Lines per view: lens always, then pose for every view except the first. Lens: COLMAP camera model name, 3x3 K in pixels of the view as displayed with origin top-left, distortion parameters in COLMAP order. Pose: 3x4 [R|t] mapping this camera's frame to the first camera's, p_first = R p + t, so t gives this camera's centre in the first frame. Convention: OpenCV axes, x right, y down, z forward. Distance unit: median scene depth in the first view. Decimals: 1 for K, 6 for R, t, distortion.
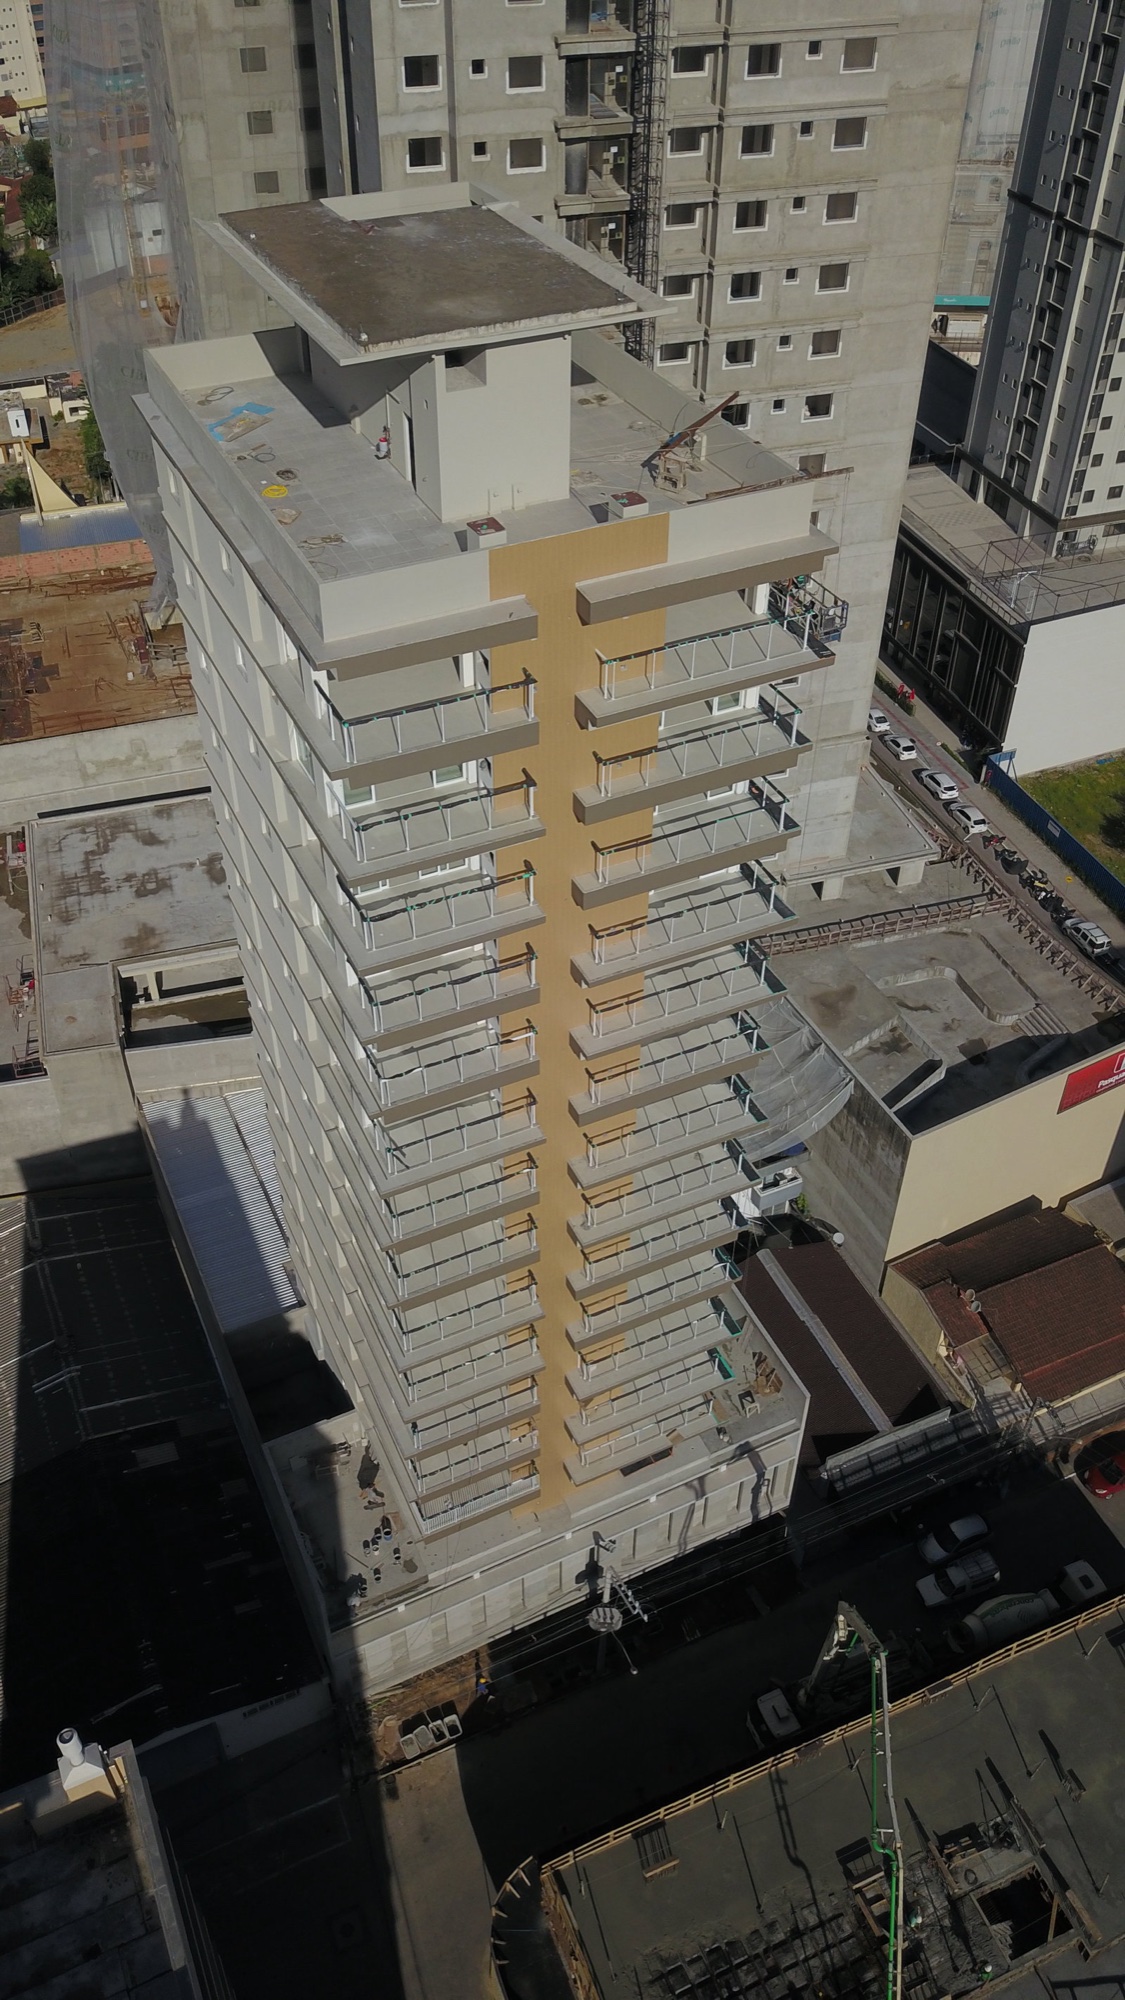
lens RADIAL K [[1536.9, 0, 562.5], [0, 1536.9, 1000.0], [0, 0, 1]] dist [-0.006361, -0.005129]
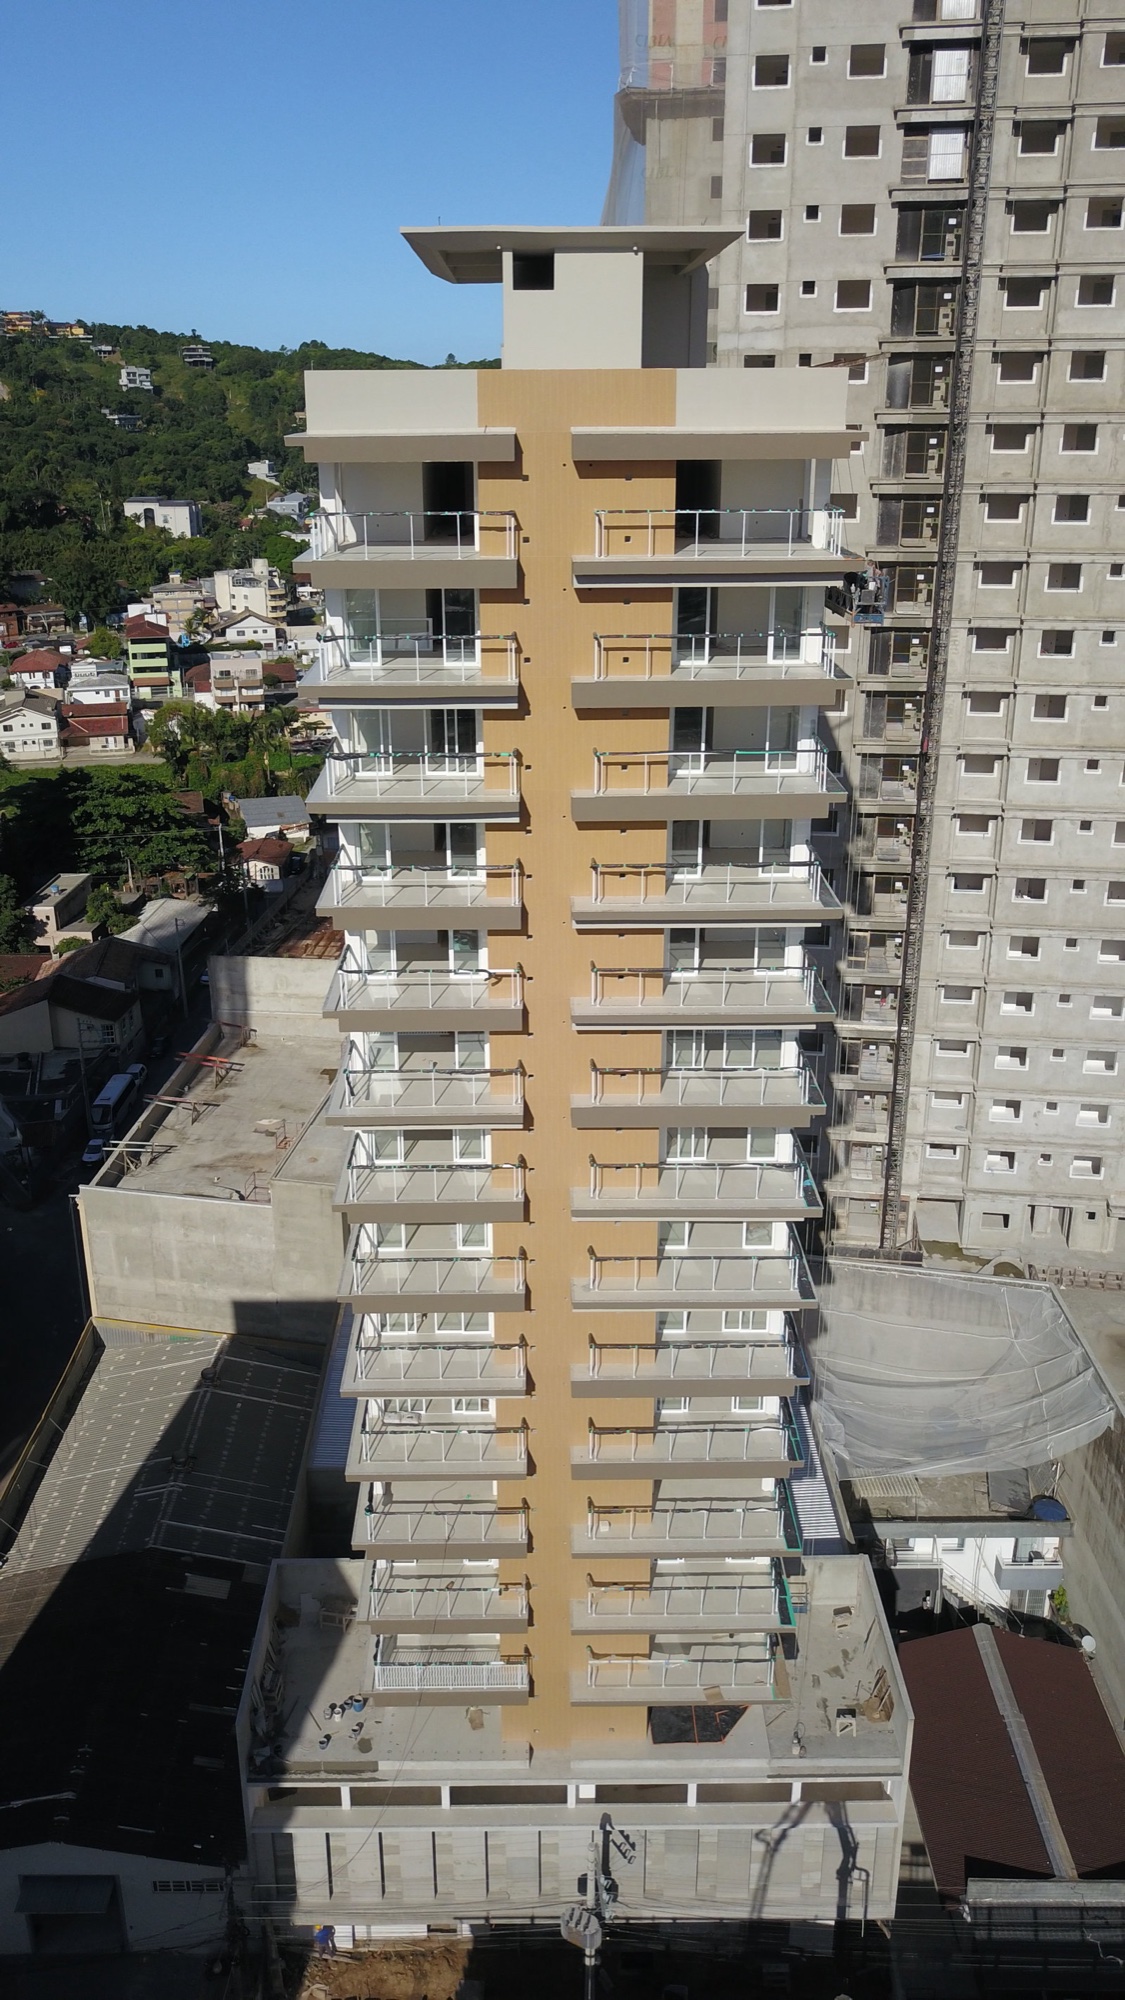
lens RADIAL K [[1559.0, 0, 554.7], [0, 1559.0, 1003.4], [0, 0, 1]] dist [-0.002793, 0.000759]
pose [[0.906449, 0.140435, -0.398282, 0.259607], [-0.273535, 0.913770, -0.300340, 0.216596], [0.321760, 0.381187, 0.866699, 0.144007]]
